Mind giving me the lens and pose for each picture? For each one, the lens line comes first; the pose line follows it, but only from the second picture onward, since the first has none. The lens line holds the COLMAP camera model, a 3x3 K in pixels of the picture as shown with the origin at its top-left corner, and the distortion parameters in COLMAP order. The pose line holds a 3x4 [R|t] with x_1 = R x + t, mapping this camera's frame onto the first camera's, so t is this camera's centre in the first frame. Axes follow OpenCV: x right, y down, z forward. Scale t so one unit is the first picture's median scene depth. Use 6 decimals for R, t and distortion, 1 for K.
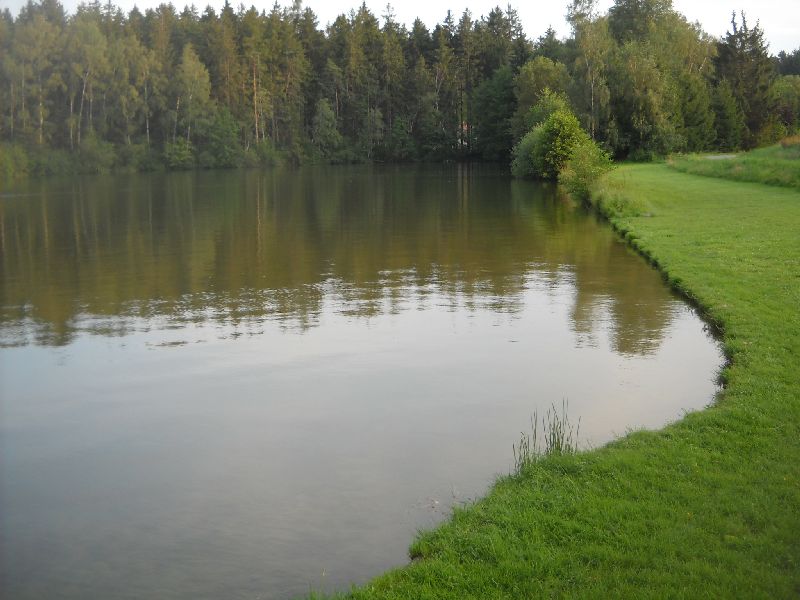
lens RADIAL K [[1072.2, 0, 400.2], [0, 1072.2, 301.5], [0, 0, 1]] dist [-0.188788, 0.000000]
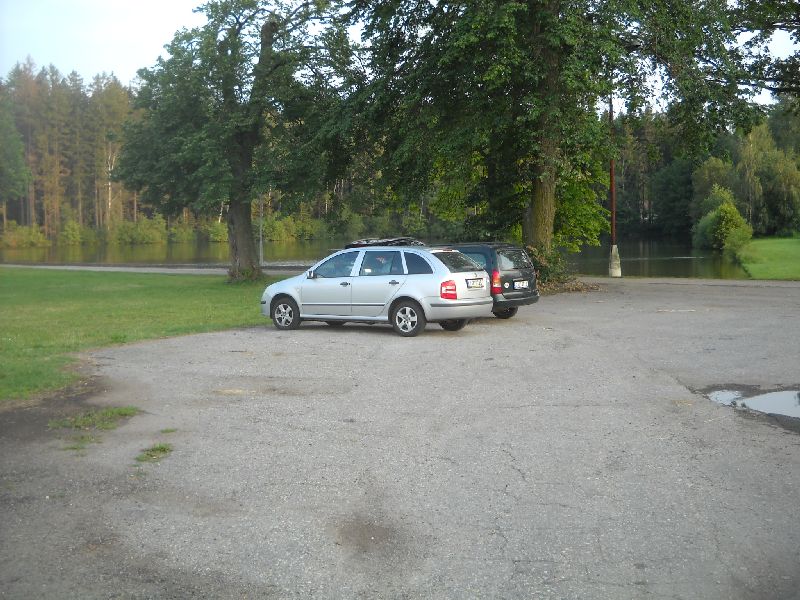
lens RADIAL K [[1072.2, 0, 399.6], [0, 1072.2, 299.4], [0, 0, 1]] dist [-0.188788, 0.000000]
pose [[0.987452, 0.019196, -0.156747, -0.053709], [-0.029652, 0.997468, -0.064643, 0.051085], [0.155110, 0.068480, 0.985521, -0.410709]]
